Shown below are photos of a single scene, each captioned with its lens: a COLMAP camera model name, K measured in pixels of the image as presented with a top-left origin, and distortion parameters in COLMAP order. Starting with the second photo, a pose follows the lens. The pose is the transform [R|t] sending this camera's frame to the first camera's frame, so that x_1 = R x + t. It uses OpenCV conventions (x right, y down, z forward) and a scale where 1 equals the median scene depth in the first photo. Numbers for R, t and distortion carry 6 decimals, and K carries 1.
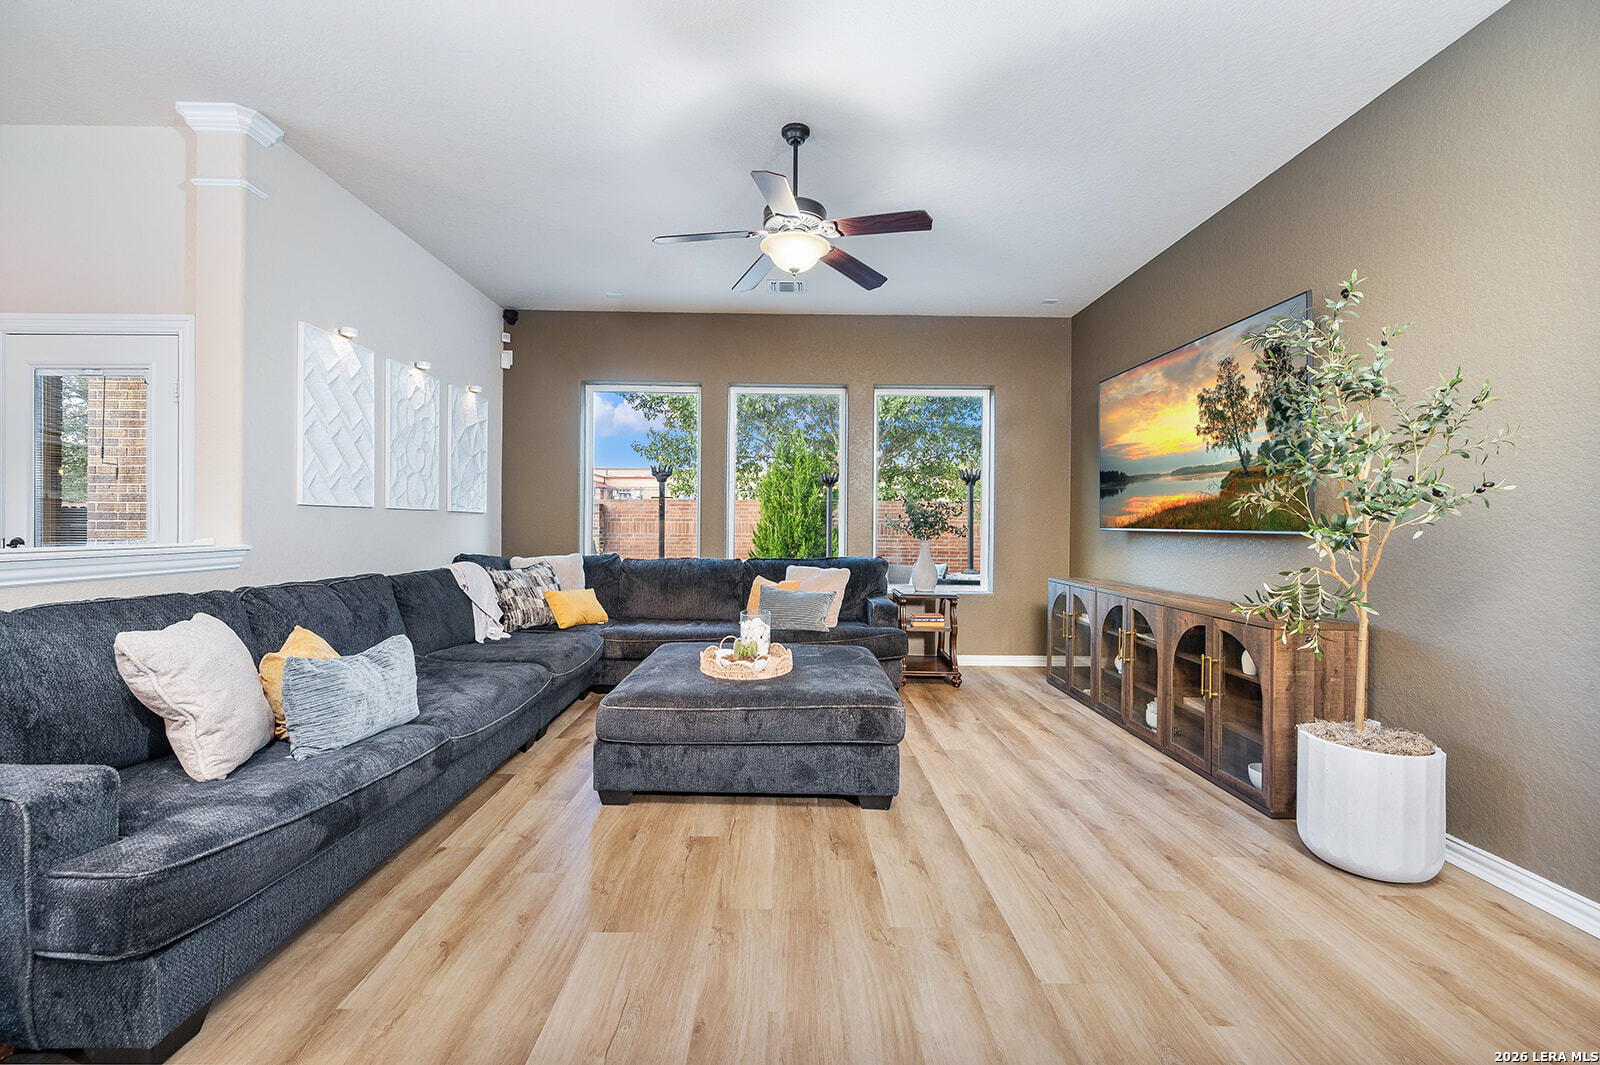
lens RADIAL K [[646.3, 0, 797.1], [0, 646.3, 522.2], [0, 0, 1]] dist [0.000150, -0.000037]
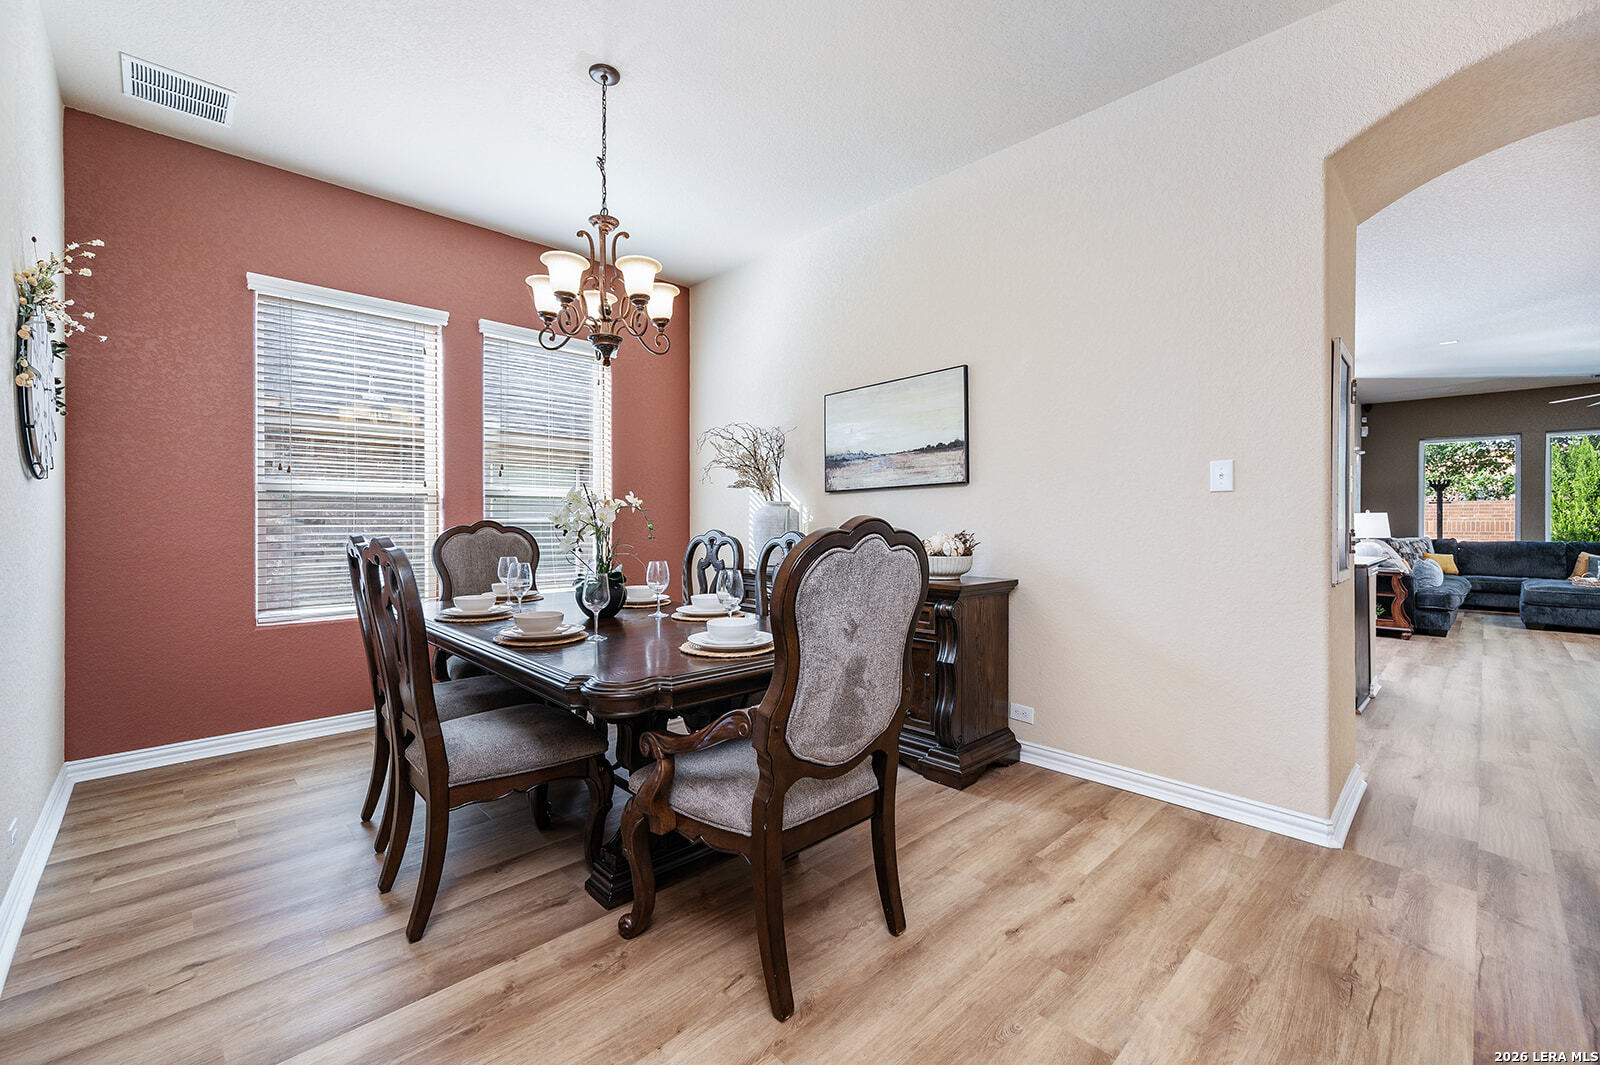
lens RADIAL K [[668.2, 0, 789.6], [0, 668.2, 527.1], [0, 0, 1]] dist [0.000636, -0.000289]
pose [[0.685266, -0.005023, -0.728275, -0.316455], [0.006109, 0.999981, -0.001148, 0.016833], [0.728267, -0.003662, 0.685284, -2.484632]]
